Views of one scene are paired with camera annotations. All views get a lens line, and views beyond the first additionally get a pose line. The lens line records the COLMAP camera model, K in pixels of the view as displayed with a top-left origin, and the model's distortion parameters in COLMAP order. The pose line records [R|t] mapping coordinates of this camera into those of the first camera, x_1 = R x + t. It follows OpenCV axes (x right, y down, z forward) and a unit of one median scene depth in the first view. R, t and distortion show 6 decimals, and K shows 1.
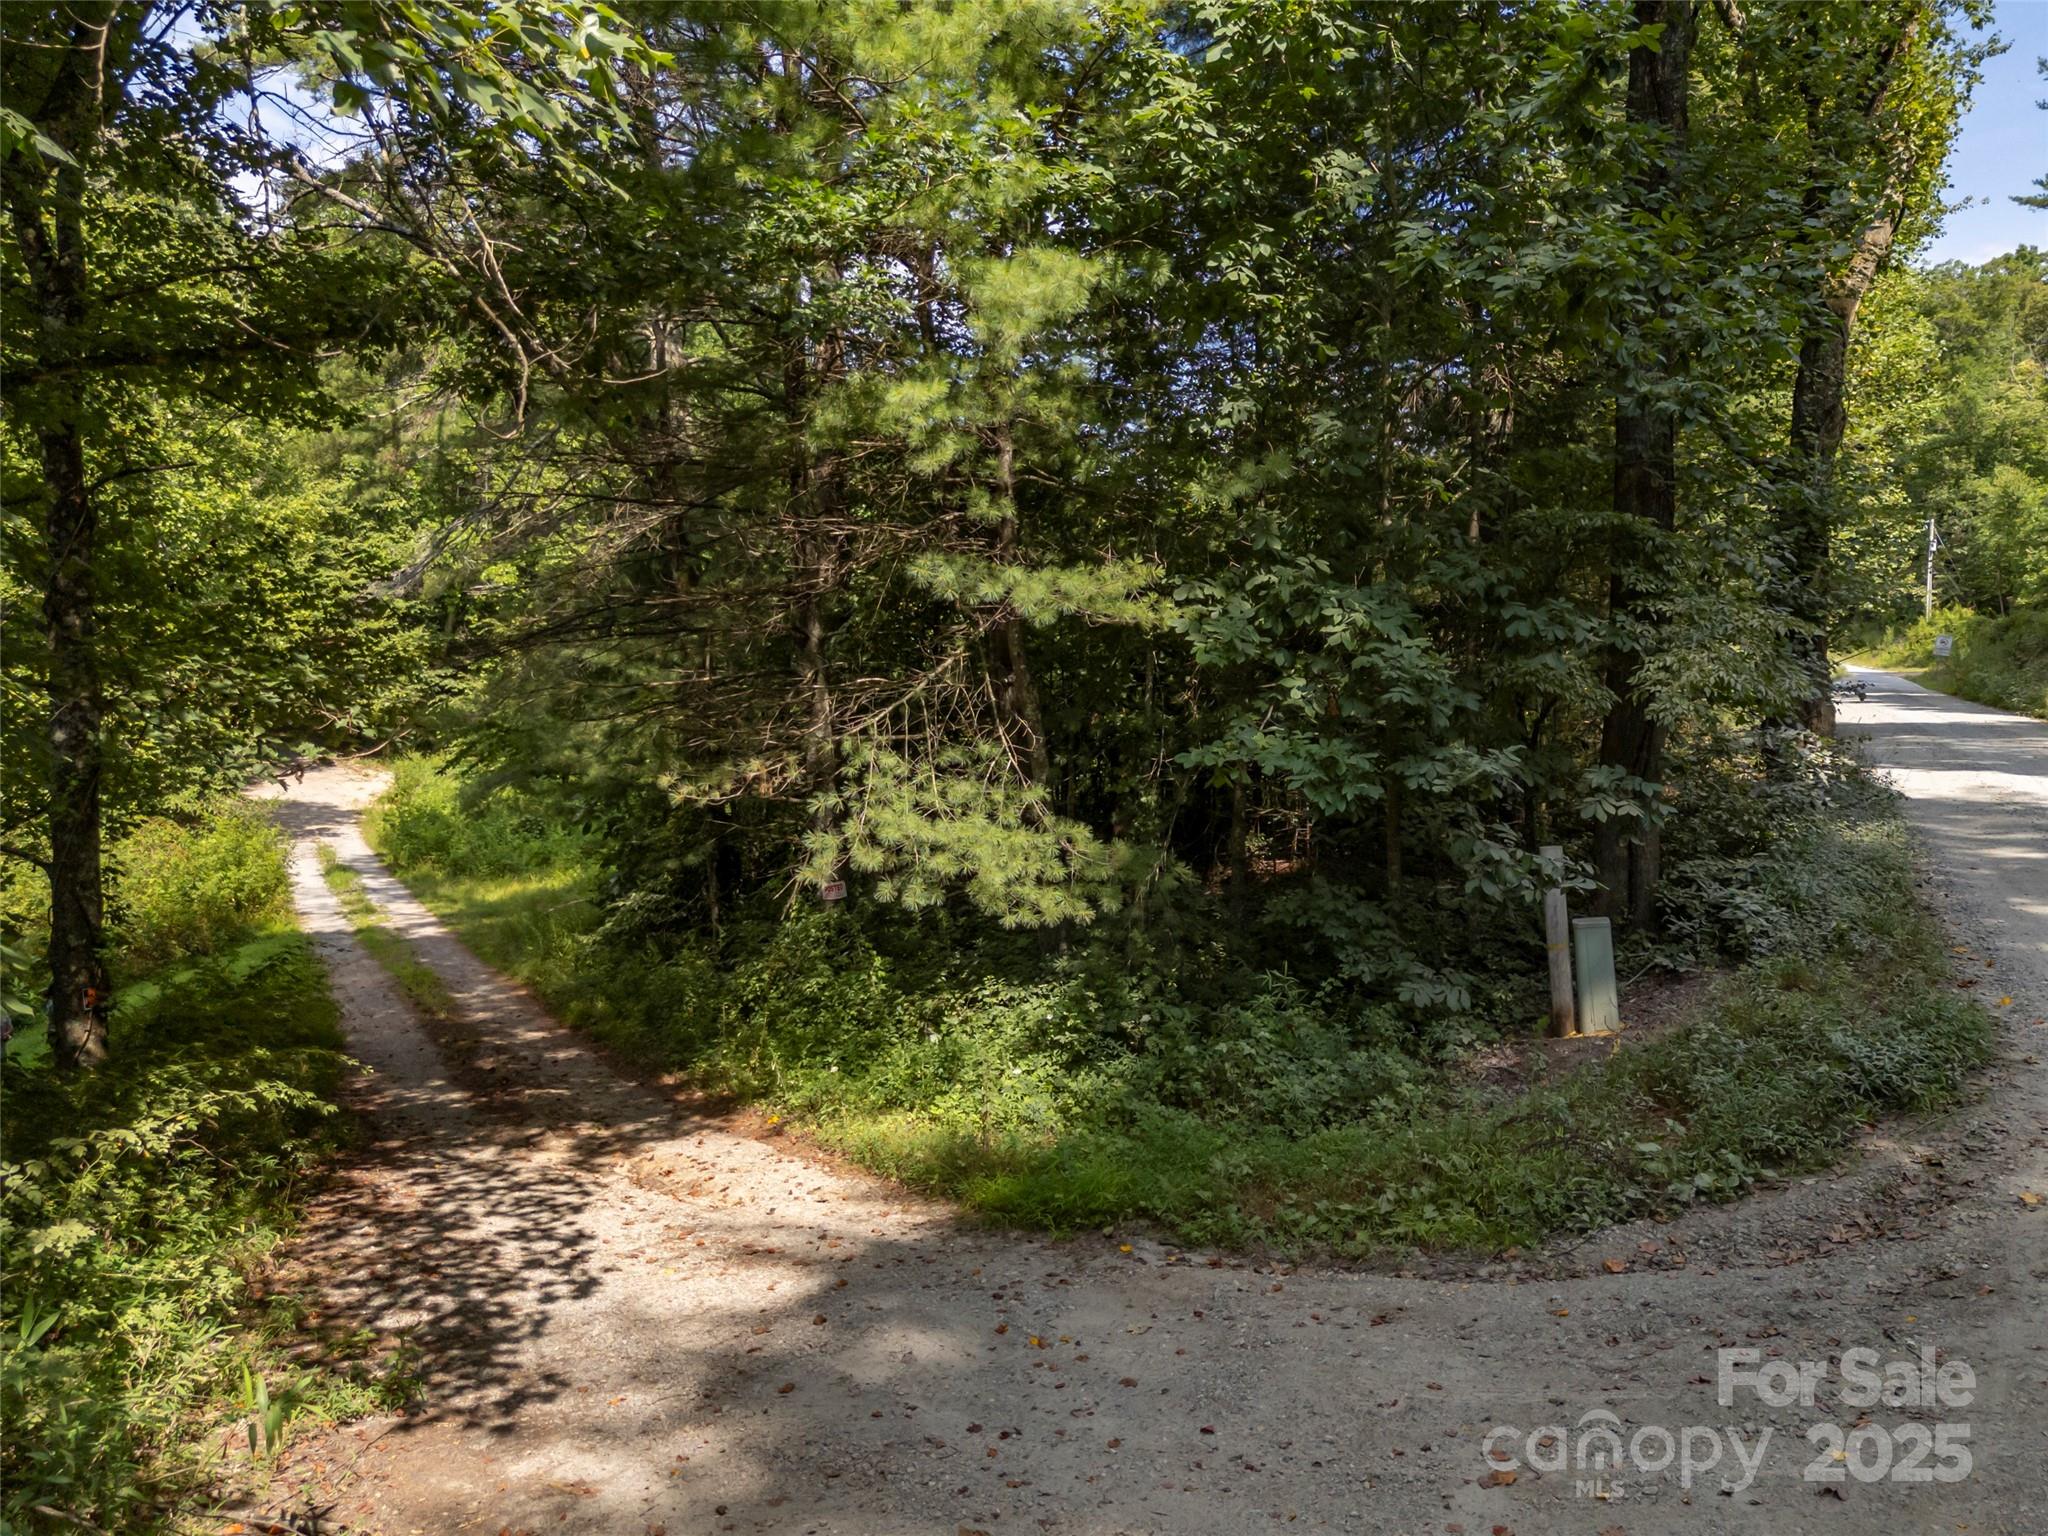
lens RADIAL K [[1526.7, 0, 1012.9], [0, 1526.7, 731.3], [0, 0, 1]] dist [0.085598, -0.059372]
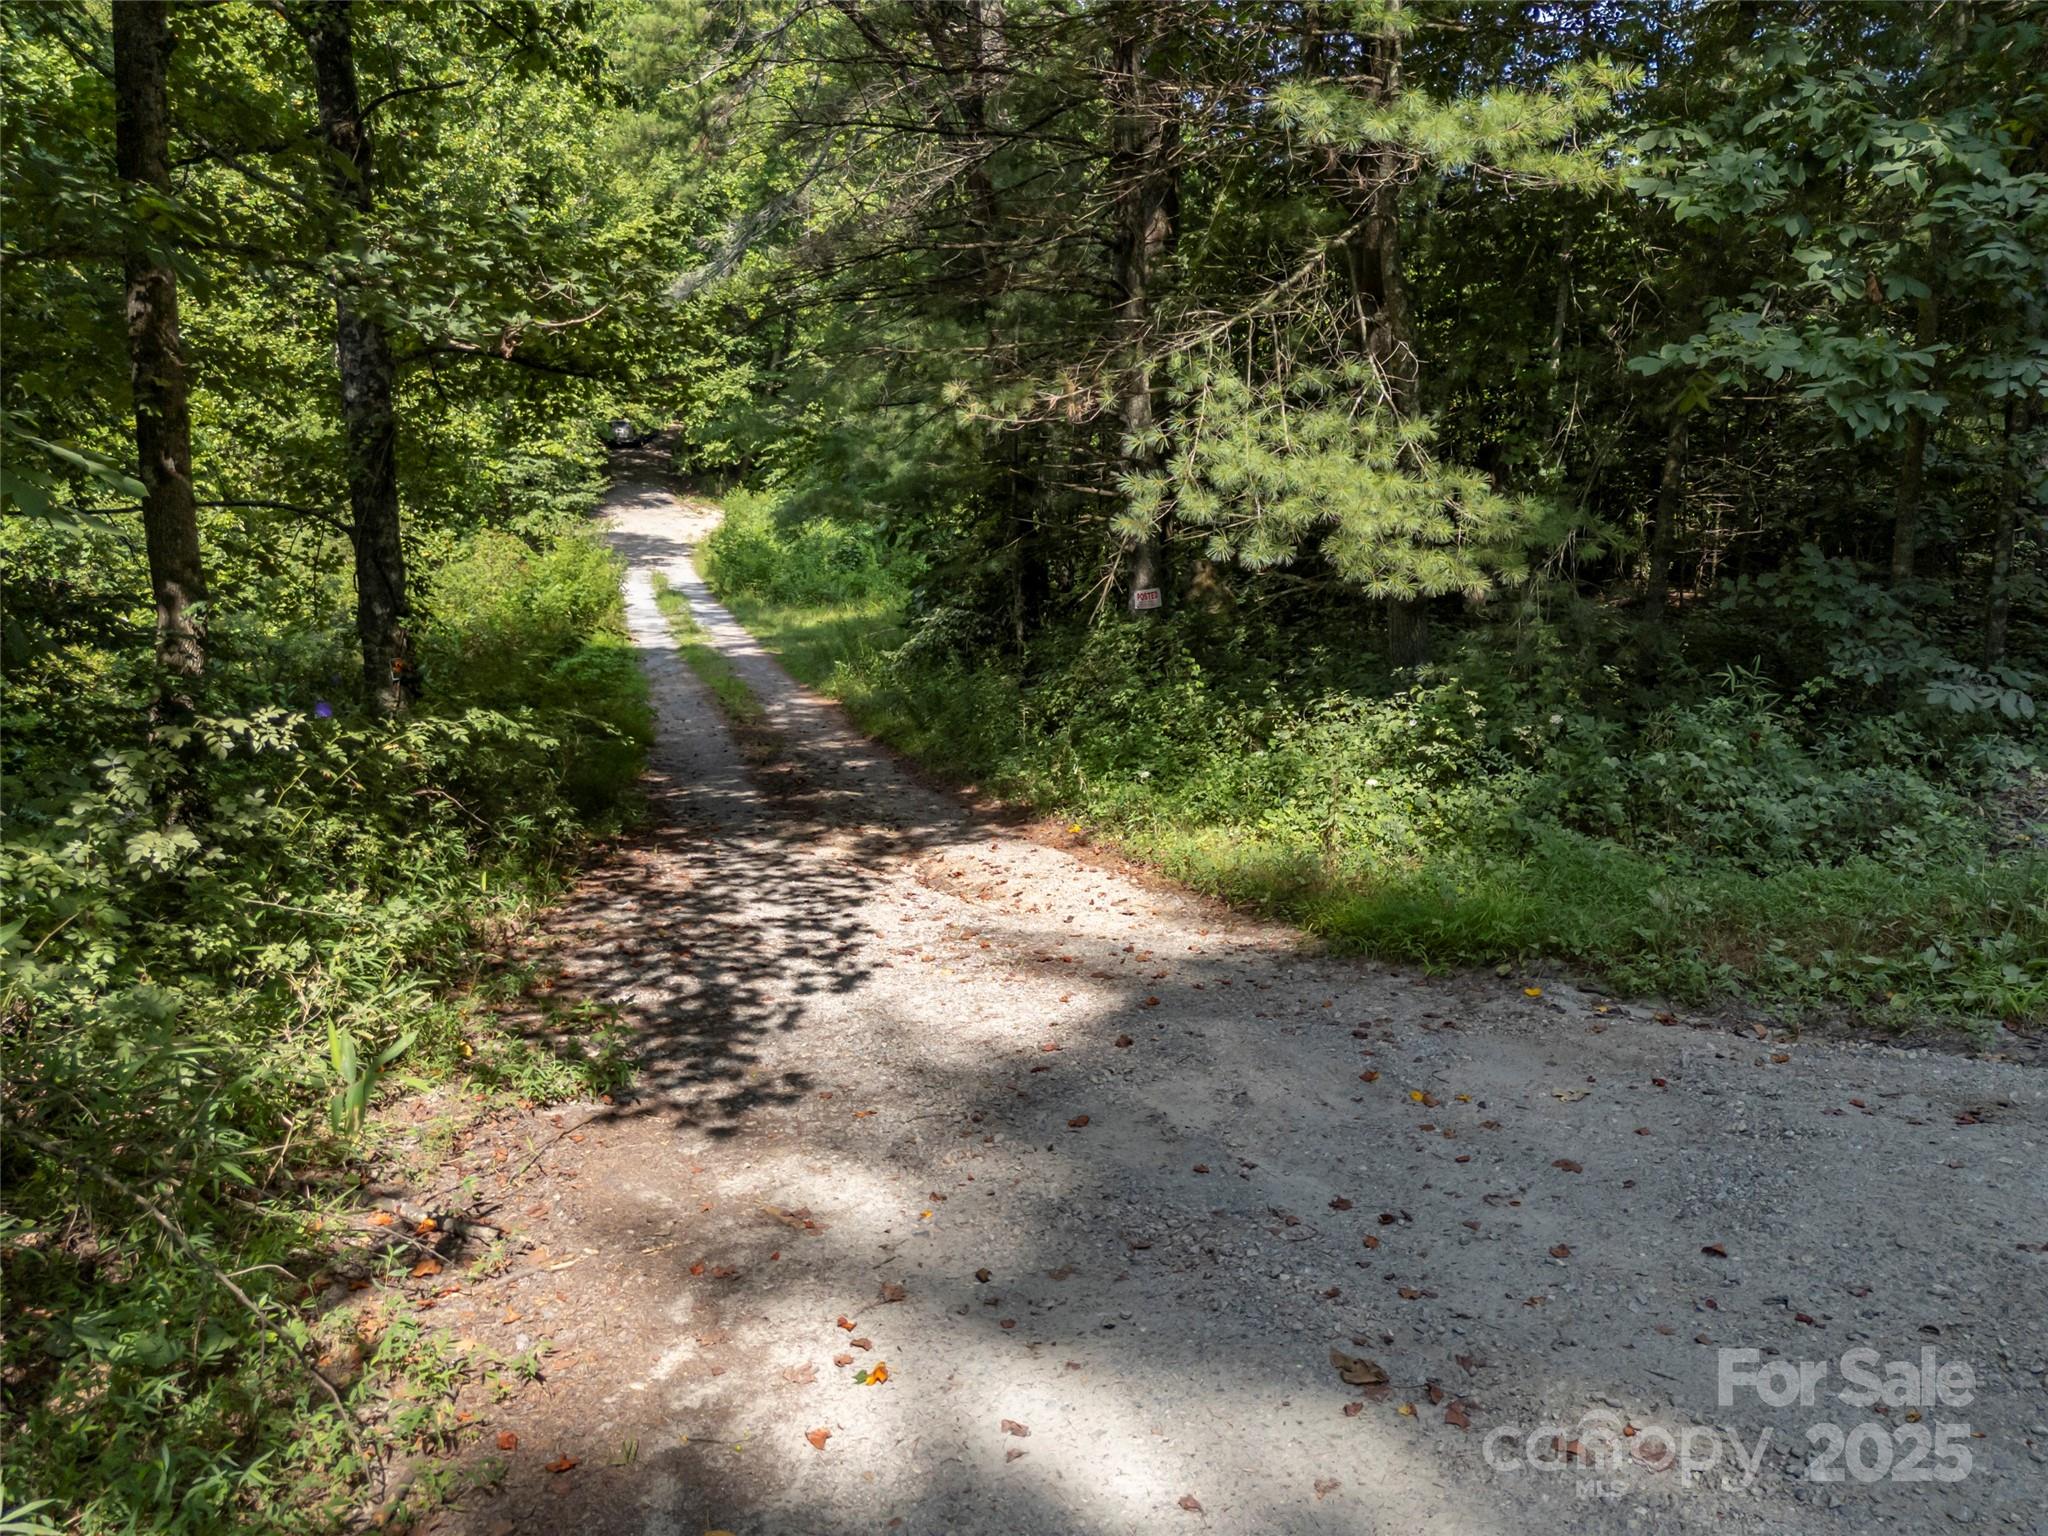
lens RADIAL K [[1474.1, 0, 1030.8], [0, 1474.1, 754.0], [0, 0, 1]] dist [0.077796, -0.053042]
pose [[0.980914, 0.049607, -0.188007, -0.028571], [-0.019266, 0.986946, 0.159894, 0.089262], [0.193484, -0.153220, 0.969065, 0.217987]]
